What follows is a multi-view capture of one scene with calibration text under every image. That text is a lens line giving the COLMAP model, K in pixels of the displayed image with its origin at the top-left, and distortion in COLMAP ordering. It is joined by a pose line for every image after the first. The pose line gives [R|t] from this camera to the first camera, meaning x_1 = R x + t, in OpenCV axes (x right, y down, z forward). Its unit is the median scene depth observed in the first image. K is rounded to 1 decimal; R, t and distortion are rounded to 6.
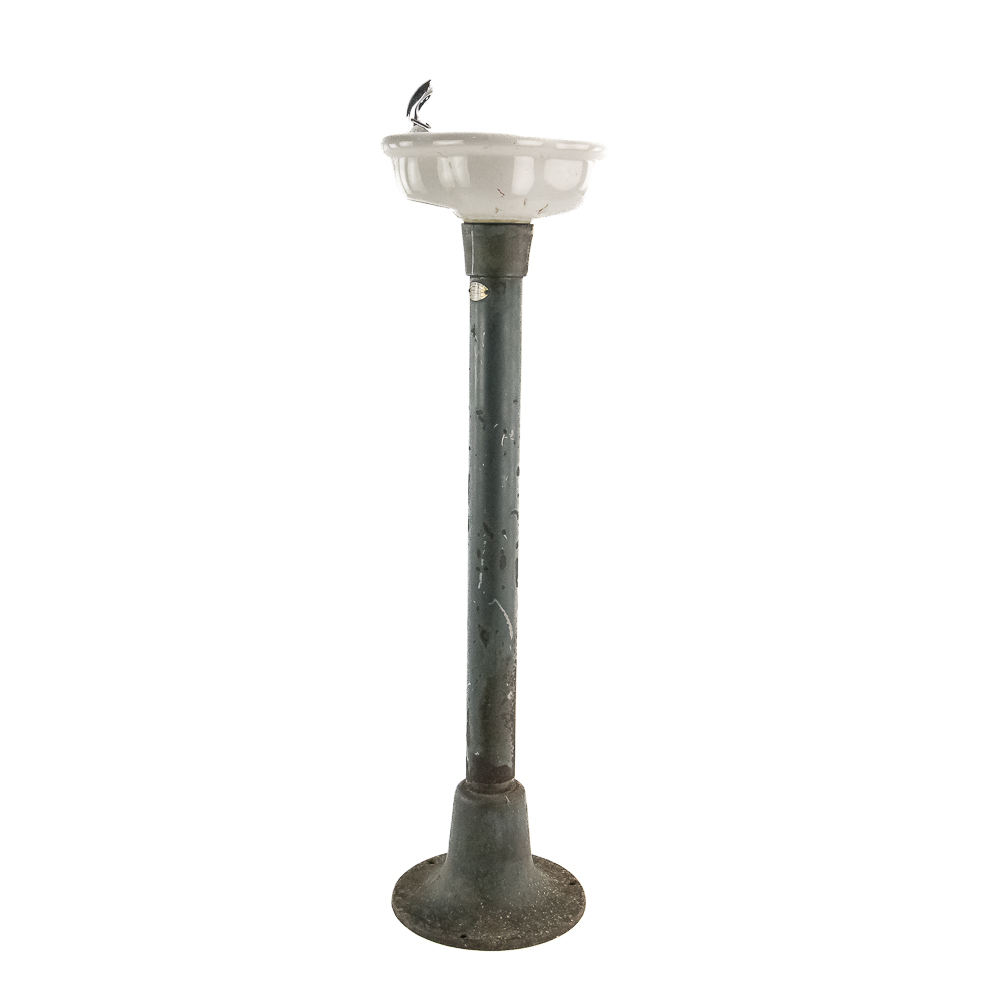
lens RADIAL K [[1415.0, 0, 500.0], [0, 1415.0, 500.0], [0, 0, 1]] dist [-0.023458, -0.019203]
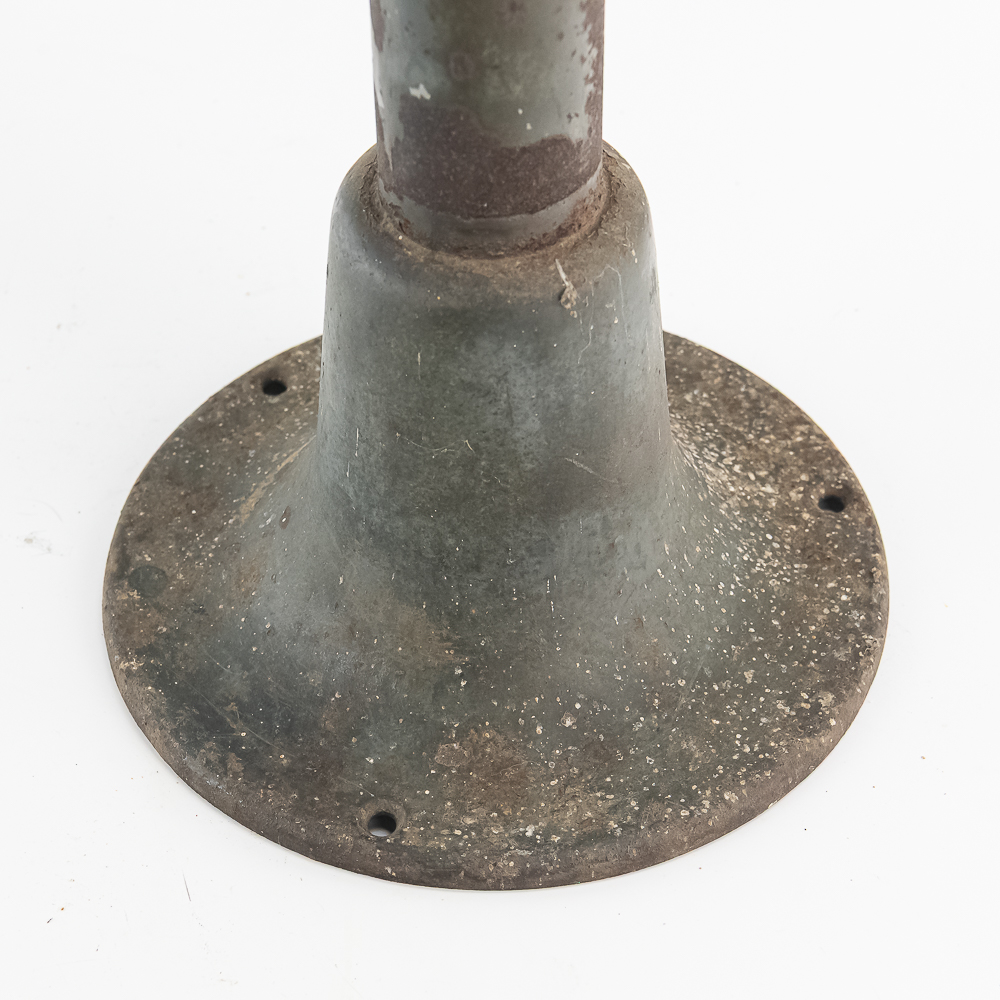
lens RADIAL K [[2625.7, 0, 500.0], [0, 2625.7, 500.0], [0, 0, 1]] dist [-0.035374, -0.204776]
pose [[0.999082, 0.007286, -0.042219, 0.012502], [0.018387, 0.817144, 0.576140, 0.005407], [0.038696, -0.576387, 0.816260, 0.648181]]
